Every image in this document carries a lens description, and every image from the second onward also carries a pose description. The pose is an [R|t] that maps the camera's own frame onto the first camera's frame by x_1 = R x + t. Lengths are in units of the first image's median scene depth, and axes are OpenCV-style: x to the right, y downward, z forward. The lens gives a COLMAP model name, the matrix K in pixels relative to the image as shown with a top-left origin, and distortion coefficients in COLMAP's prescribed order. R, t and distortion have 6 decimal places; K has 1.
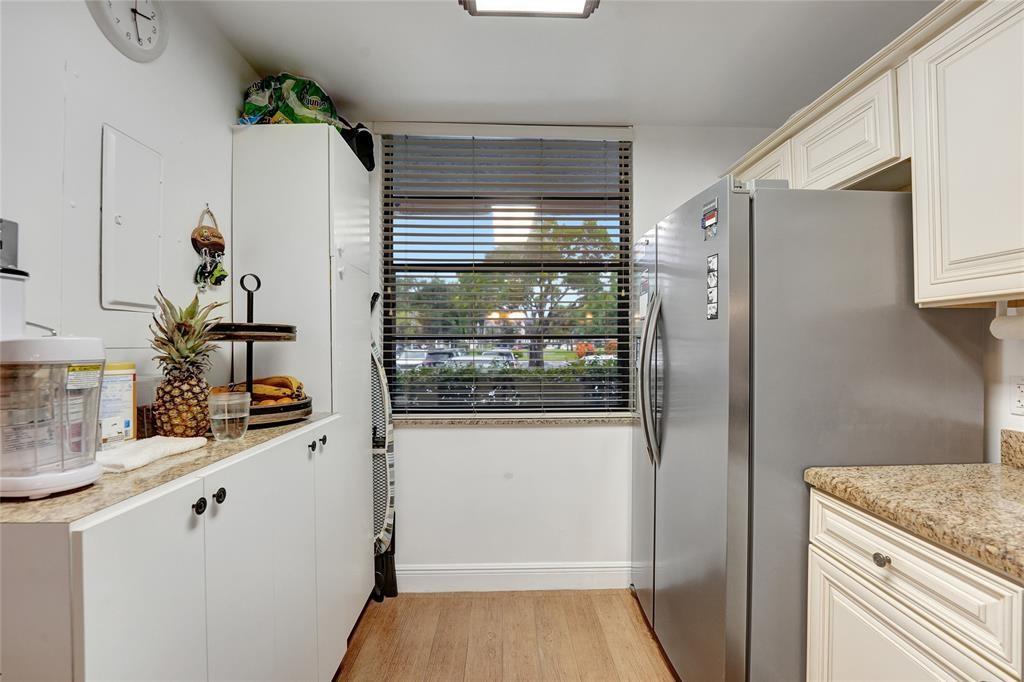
lens RADIAL K [[424.2, 0, 512.0], [0, 424.2, 341.0], [0, 0, 1]] dist [-0.028486, 0.000516]
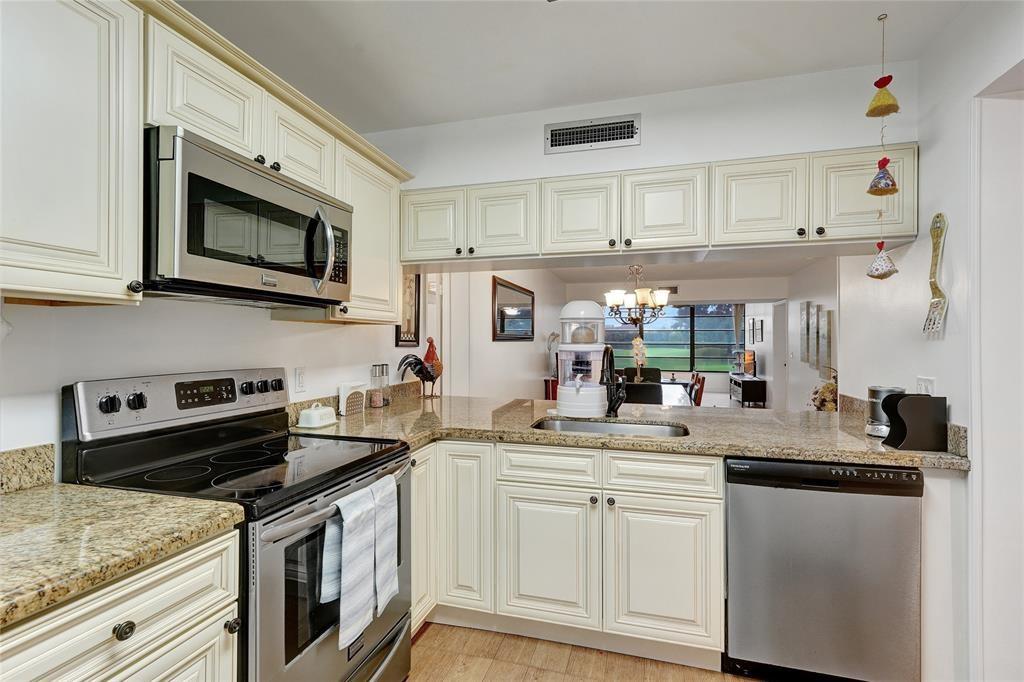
lens RADIAL K [[473.6, 0, 512.0], [0, 473.6, 341.0], [0, 0, 1]] dist [0.001322, 0.000123]
pose [[-0.953950, -0.000957, 0.299963, -0.050614], [-0.004419, 0.999931, -0.010864, -0.004046], [-0.299932, -0.011689, -0.953889, 1.266167]]
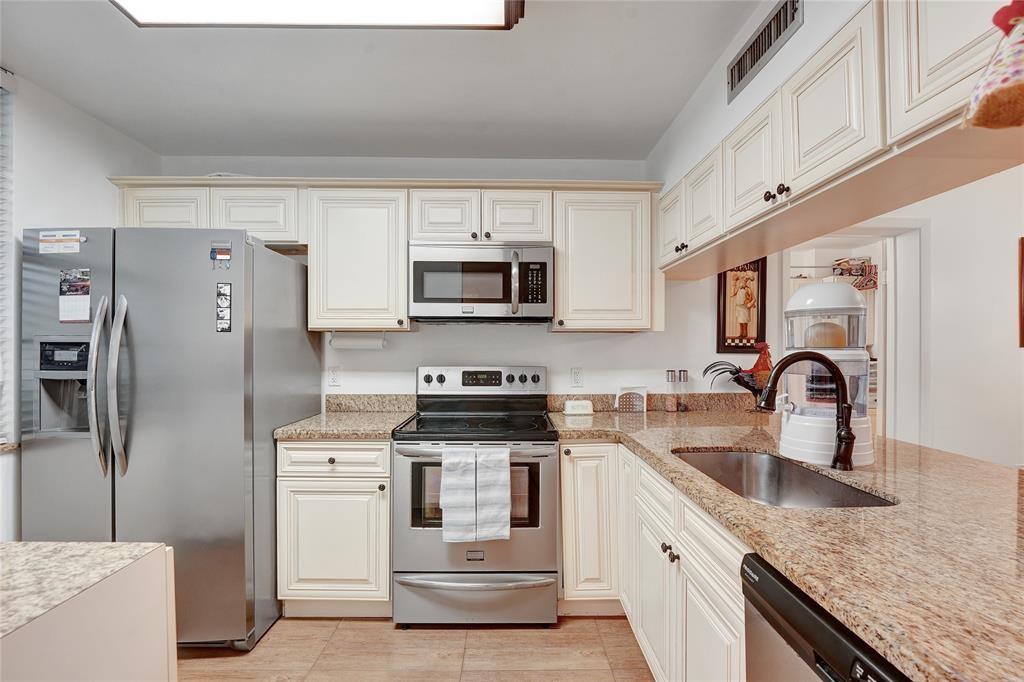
lens RADIAL K [[465.7, 0, 512.0], [0, 465.7, 341.0], [0, 0, 1]] dist [-0.014695, -0.000006]
pose [[0.009169, 0.020671, 0.999744, -1.027261], [-0.009399, 0.999744, -0.020585, -0.001773], [-0.999914, -0.009208, 0.009361, 0.093494]]
